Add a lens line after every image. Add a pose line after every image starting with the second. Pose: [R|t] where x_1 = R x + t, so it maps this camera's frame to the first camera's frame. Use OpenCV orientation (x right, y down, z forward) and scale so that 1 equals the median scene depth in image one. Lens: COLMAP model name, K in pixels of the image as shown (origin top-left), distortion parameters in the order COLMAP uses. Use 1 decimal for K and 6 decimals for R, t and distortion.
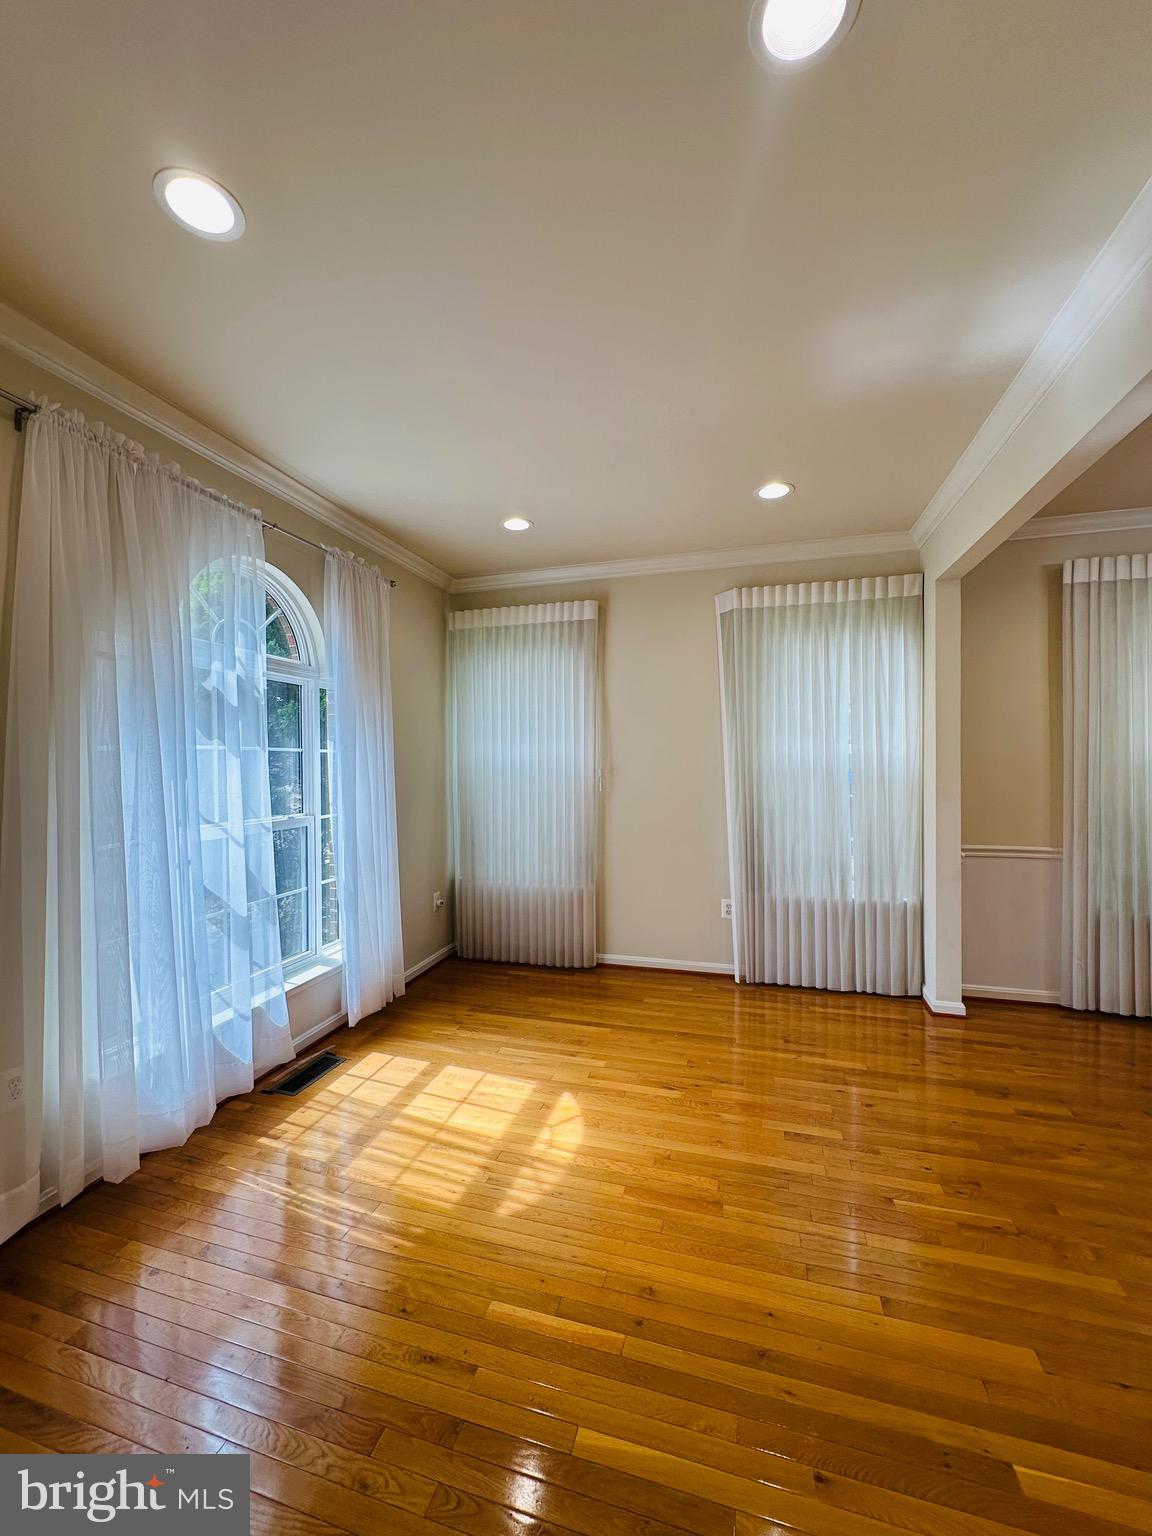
lens RADIAL K [[610.0, 0, 553.4], [0, 610.0, 755.1], [0, 0, 1]] dist [-0.004089, 0.001243]
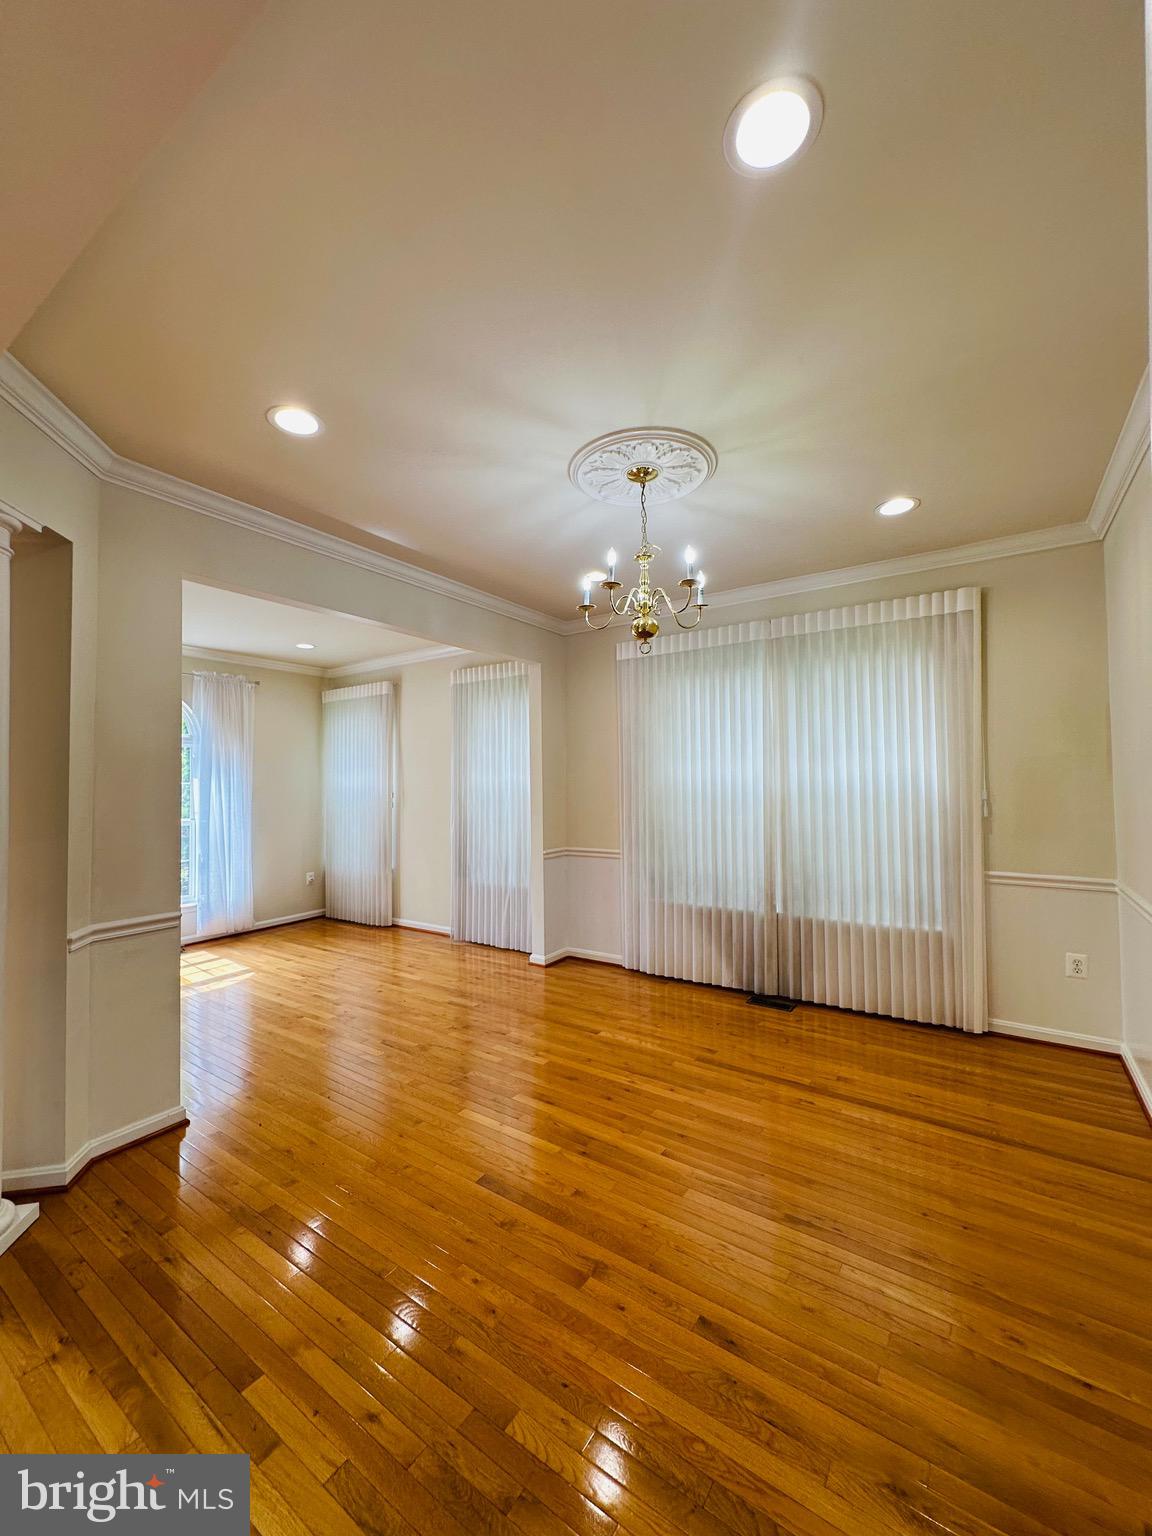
lens RADIAL K [[610.0, 0, 583.5], [0, 610.0, 764.6], [0, 0, 1]] dist [-0.004089, 0.001243]
pose [[0.955048, -0.015202, -0.296060, 1.071655], [0.009063, 0.999715, -0.022099, -0.011771], [0.296312, 0.018422, 0.954914, -0.321057]]
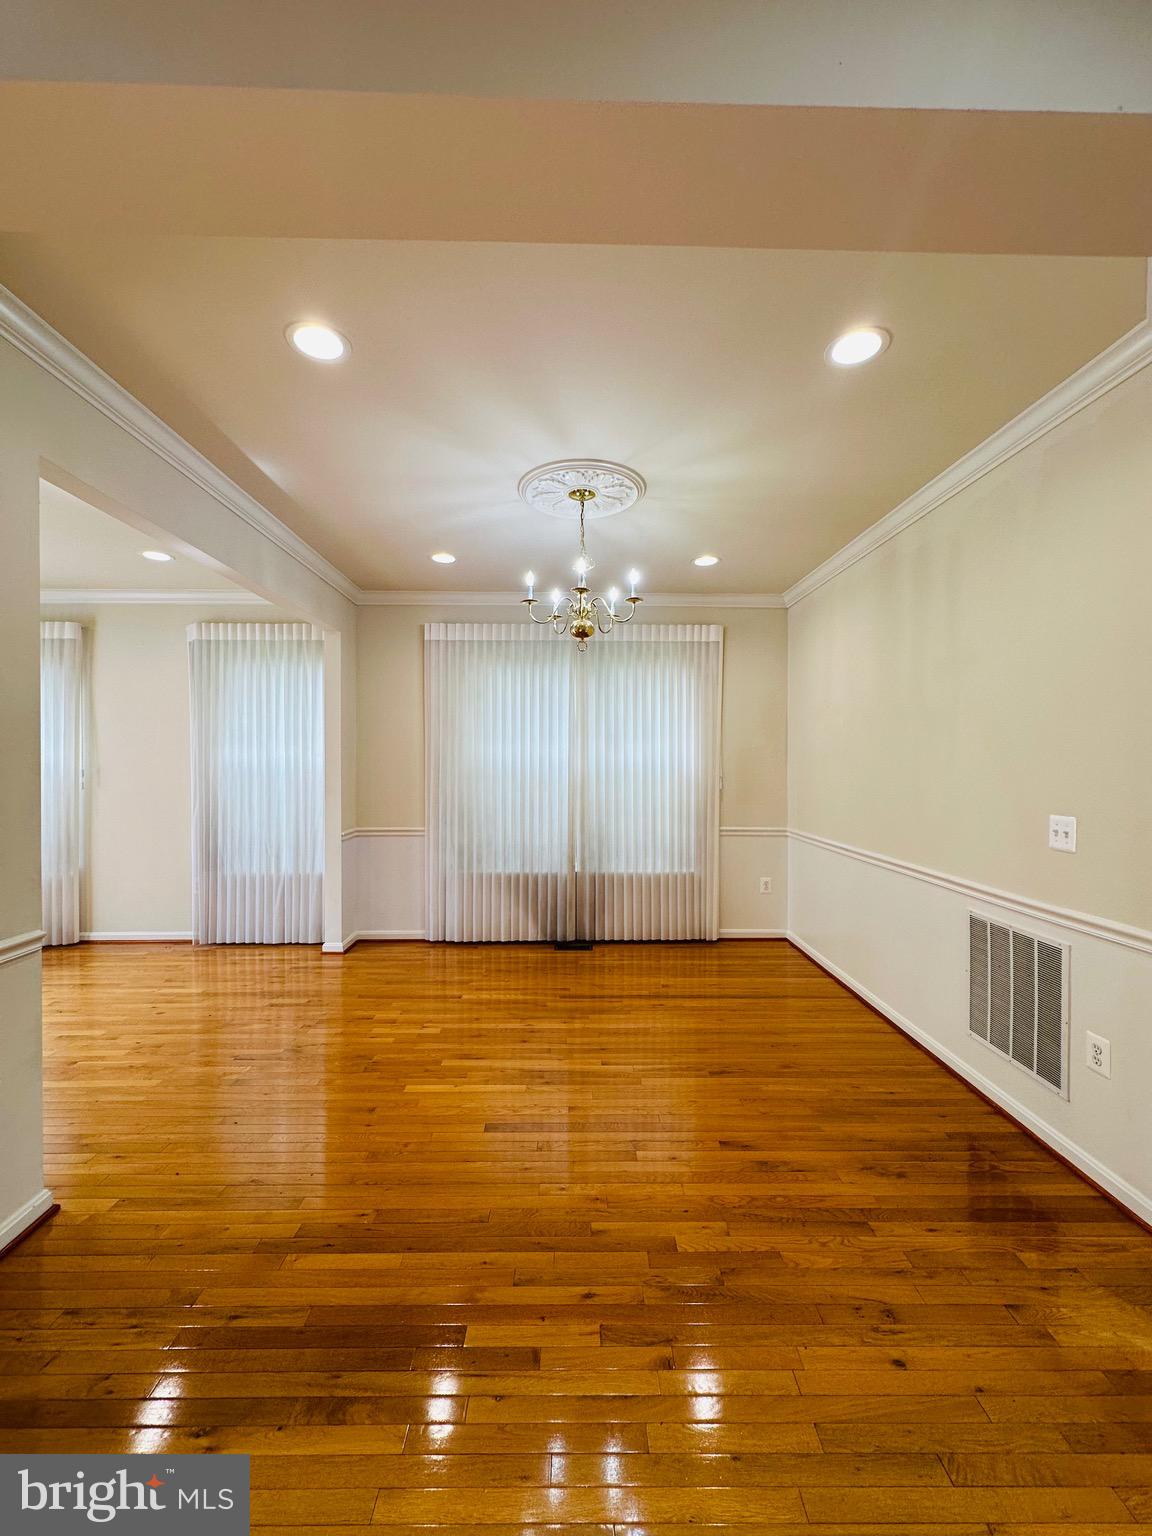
lens RADIAL K [[610.0, 0, 574.4], [0, 610.0, 767.6], [0, 0, 1]] dist [-0.004089, 0.001243]
pose [[0.951281, 0.004658, 0.308291, 0.668542], [-0.009705, 0.999843, 0.014841, -0.010173], [-0.308173, -0.017110, 0.951176, -0.409595]]
